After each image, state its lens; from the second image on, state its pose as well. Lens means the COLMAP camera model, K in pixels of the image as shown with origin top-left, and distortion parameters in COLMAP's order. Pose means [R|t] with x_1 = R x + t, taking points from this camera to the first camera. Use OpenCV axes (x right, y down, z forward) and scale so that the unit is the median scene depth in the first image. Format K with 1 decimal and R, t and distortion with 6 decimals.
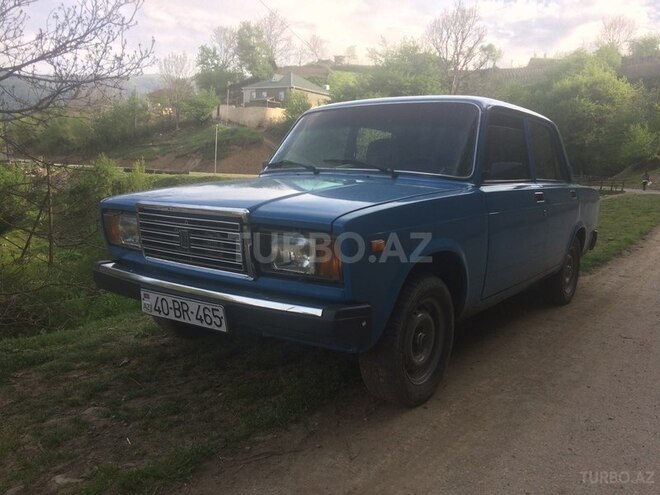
lens RADIAL K [[551.0, 0, 320.5], [0, 551.0, 254.7], [0, 0, 1]] dist [0.093321, -0.110003]
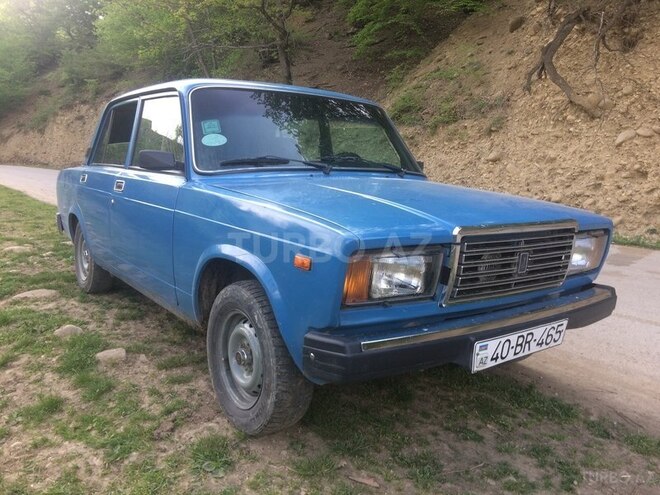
lens RADIAL K [[557.0, 0, 330.0], [0, 557.0, 247.5], [0, 0, 1]] dist [0.116054, -0.179570]
pose [[0.282734, -0.159750, 0.945802, -1.126835], [0.115362, 0.984540, 0.131808, -0.197433], [-0.952236, 0.071843, 0.296792, 0.987354]]
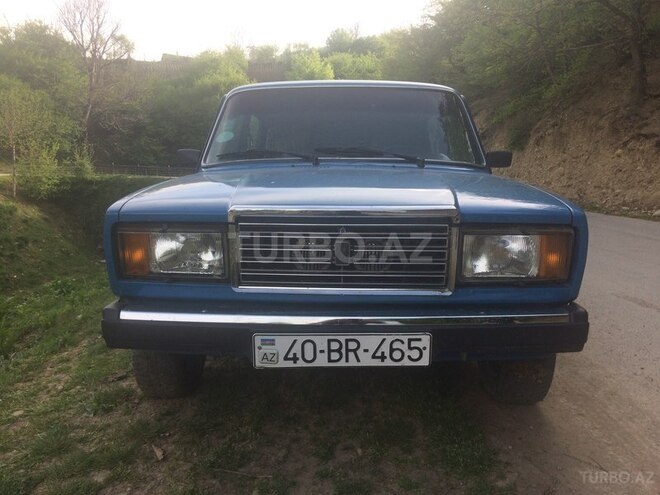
lens RADIAL K [[557.0, 0, 330.0], [0, 557.0, 247.5], [0, 0, 1]] dist [0.116054, -0.179570]
pose [[0.811194, -0.099127, 0.576315, -0.659820], [0.101158, 0.994457, 0.028663, -0.057111], [-0.575962, 0.035048, 0.816725, 0.389544]]
